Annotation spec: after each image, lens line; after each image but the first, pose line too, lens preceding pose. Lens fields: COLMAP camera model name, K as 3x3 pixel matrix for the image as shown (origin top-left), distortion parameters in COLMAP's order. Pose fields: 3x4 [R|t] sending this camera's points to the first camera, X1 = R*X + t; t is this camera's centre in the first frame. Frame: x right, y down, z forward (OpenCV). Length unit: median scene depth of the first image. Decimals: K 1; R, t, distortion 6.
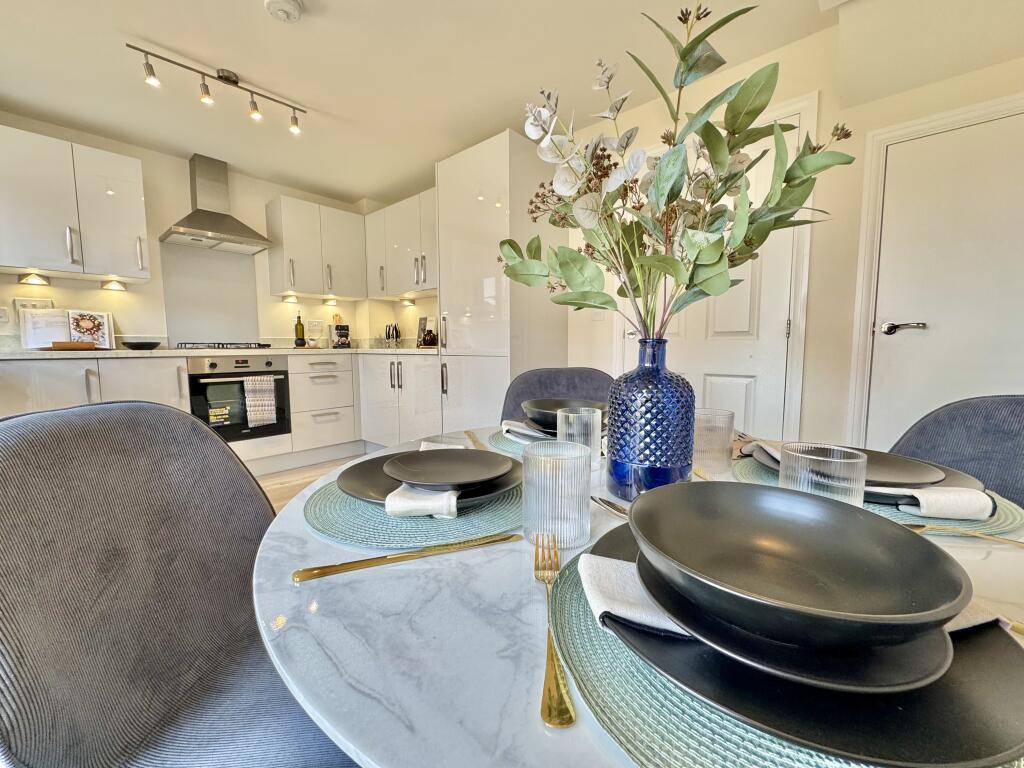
lens RADIAL K [[410.2, 0, 512.0], [0, 410.2, 384.0], [0, 0, 1]] dist [-0.001975, -0.000046]
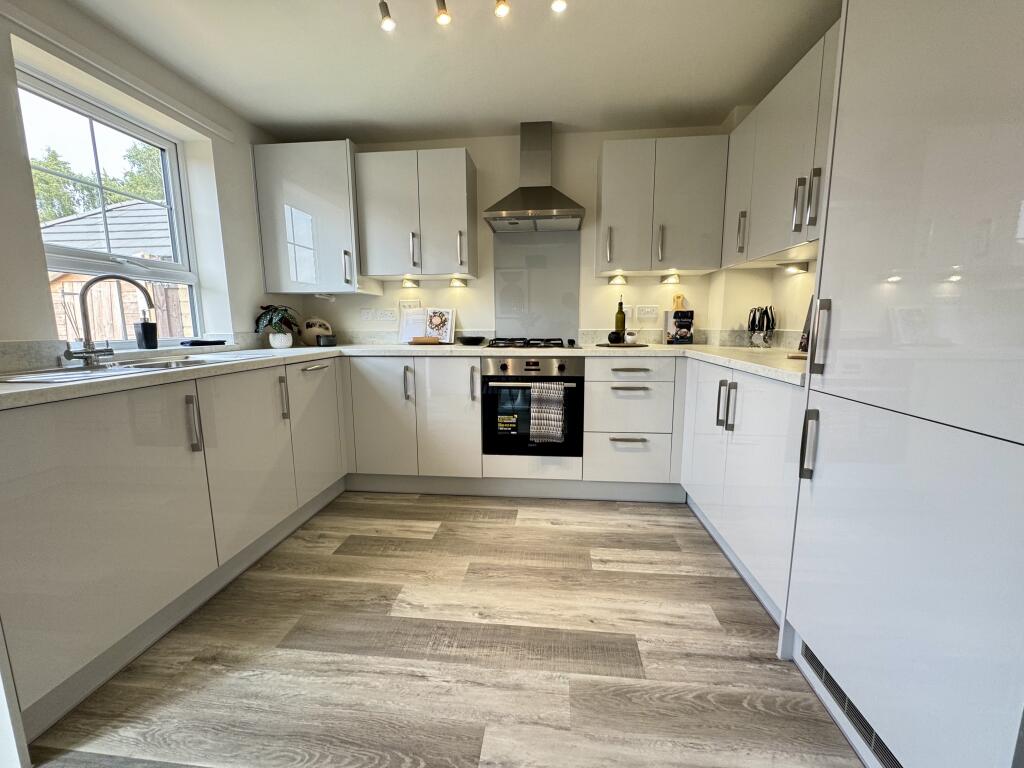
lens RADIAL K [[410.2, 0, 512.0], [0, 410.2, 384.0], [0, 0, 1]] dist [-0.001975, -0.000046]
pose [[0.585259, 0.120910, -0.801781, -0.009952], [-0.070932, 0.992663, 0.097919, -0.086649], [0.807738, -0.000436, 0.589542, 0.447700]]
